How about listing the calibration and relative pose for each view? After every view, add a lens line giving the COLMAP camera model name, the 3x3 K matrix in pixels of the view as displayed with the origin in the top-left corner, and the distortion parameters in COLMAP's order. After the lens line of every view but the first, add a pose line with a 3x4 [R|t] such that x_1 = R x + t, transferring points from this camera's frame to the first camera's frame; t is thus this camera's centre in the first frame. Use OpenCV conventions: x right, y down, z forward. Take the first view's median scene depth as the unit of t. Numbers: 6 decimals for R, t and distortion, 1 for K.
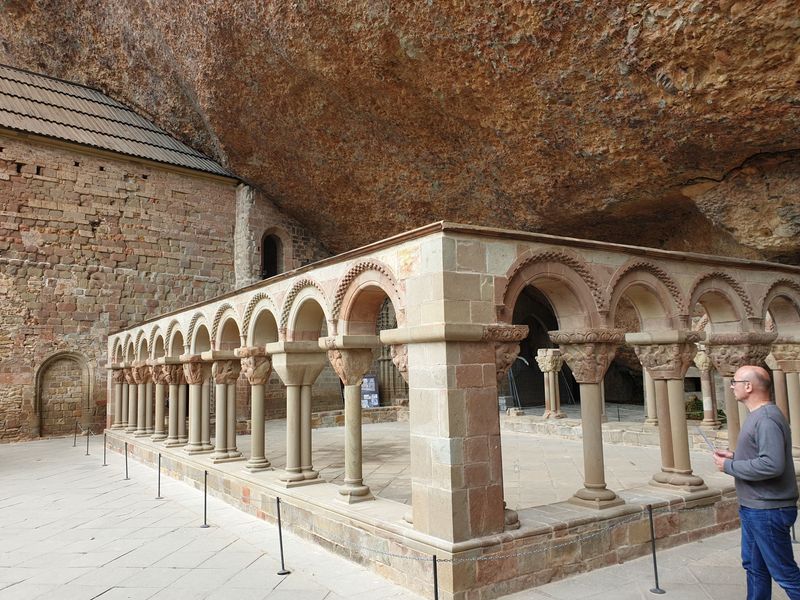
lens RADIAL K [[606.6, 0, 394.6], [0, 606.6, 298.0], [0, 0, 1]] dist [0.019698, -0.016108]
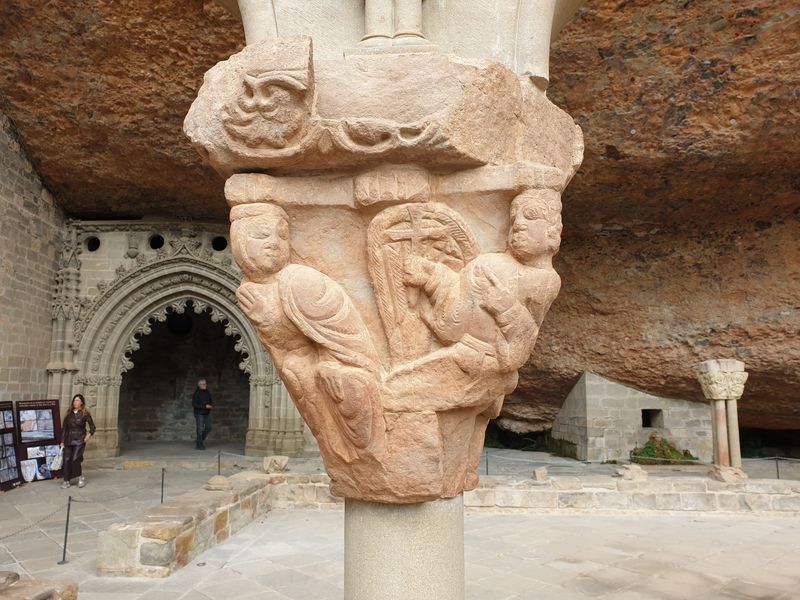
lens RADIAL K [[606.6, 0, 377.3], [0, 606.6, 305.0], [0, 0, 1]] dist [0.019698, -0.016108]
pose [[0.612280, 0.135742, 0.778901, -0.251674], [-0.106992, 0.990315, -0.088481, 0.070437], [-0.783368, -0.029161, 0.620873, 0.538650]]
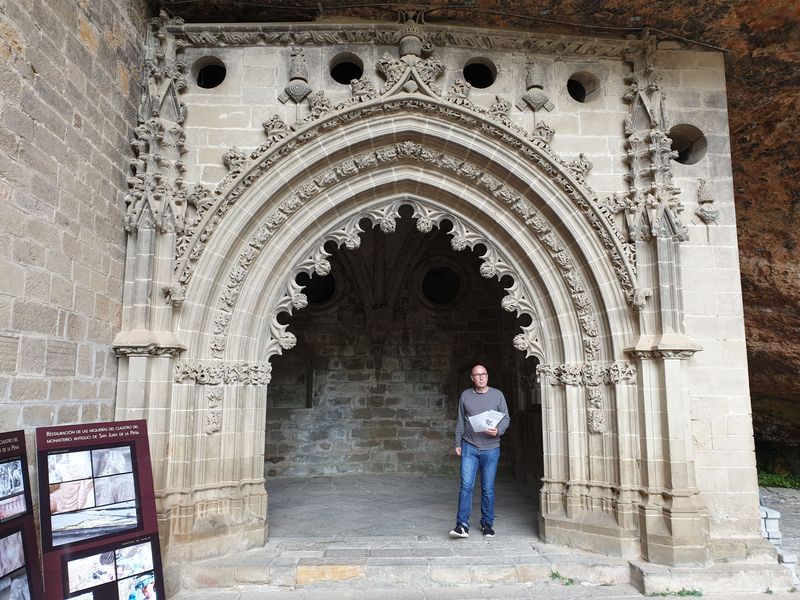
lens RADIAL K [[606.6, 0, 399.1], [0, 606.6, 297.5], [0, 0, 1]] dist [0.019698, -0.016108]
pose [[0.633867, 0.139111, 0.760829, -0.124698], [-0.105310, 0.990054, -0.093286, 0.099235], [-0.766239, -0.020992, 0.642213, 0.841221]]
